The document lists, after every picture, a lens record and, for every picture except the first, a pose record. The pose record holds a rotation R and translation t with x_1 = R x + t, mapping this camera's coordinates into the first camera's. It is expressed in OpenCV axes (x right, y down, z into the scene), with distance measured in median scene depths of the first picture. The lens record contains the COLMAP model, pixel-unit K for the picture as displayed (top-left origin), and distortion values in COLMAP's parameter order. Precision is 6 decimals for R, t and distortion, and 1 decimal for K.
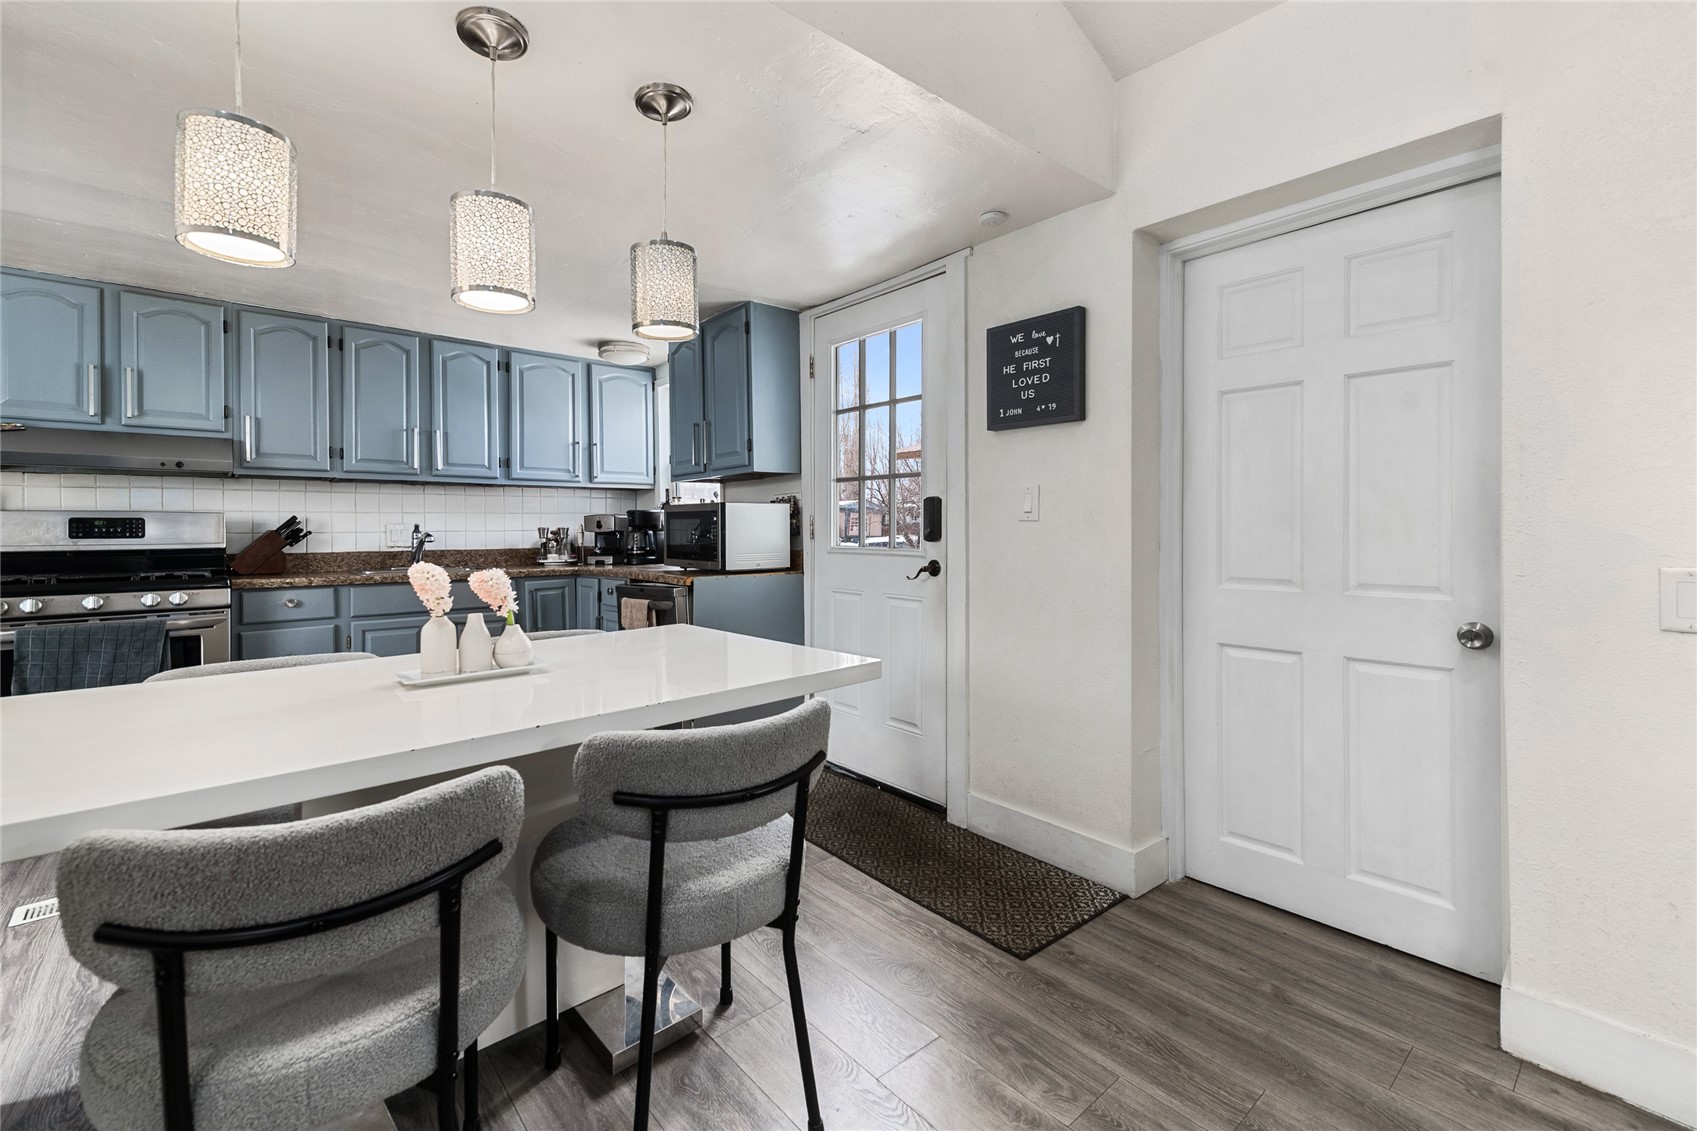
lens RADIAL K [[709.8, 0, 820.7], [0, 709.8, 531.8], [0, 0, 1]] dist [0.008820, -0.001078]
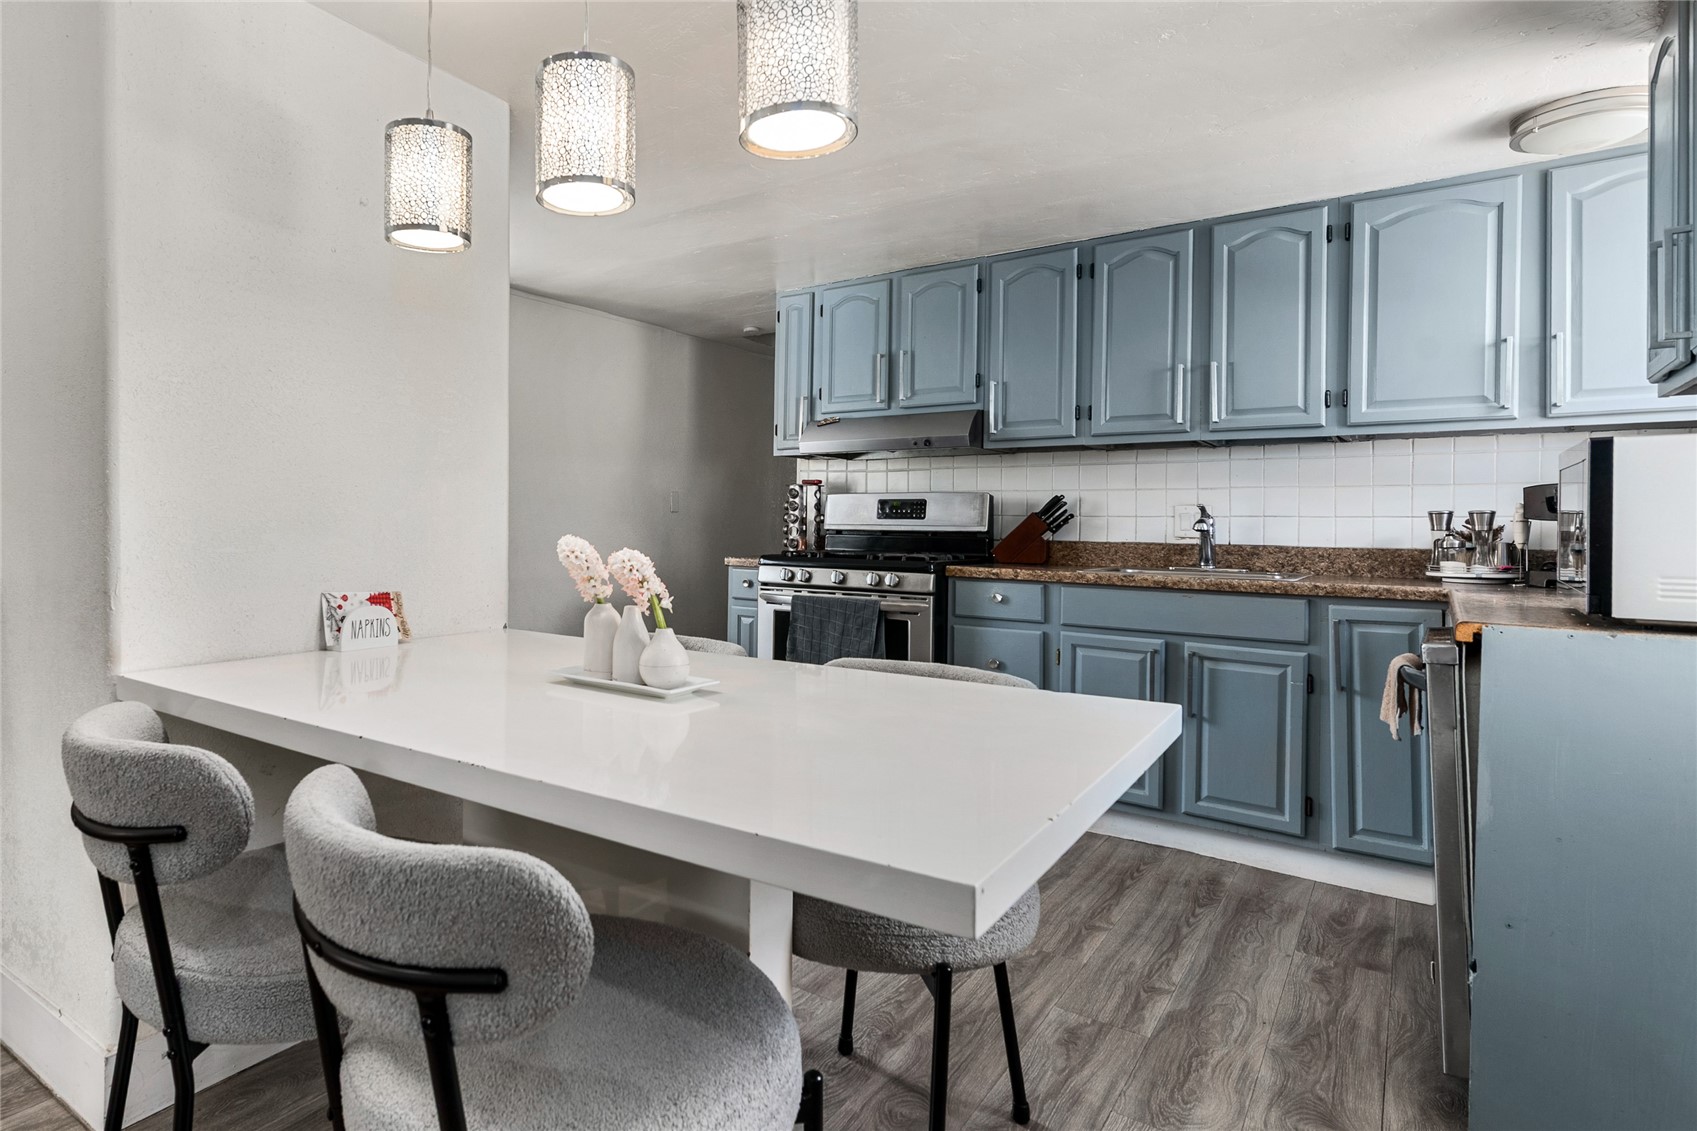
lens RADIAL K [[926.3, 0, 682.0], [0, 926.3, 519.7], [0, 0, 1]] dist [0.015151, -0.004009]
pose [[0.200893, 0.008612, -0.979575, 0.260853], [-0.014664, 0.999876, 0.005783, 0.007175], [0.979503, 0.013203, 0.200994, 0.434144]]
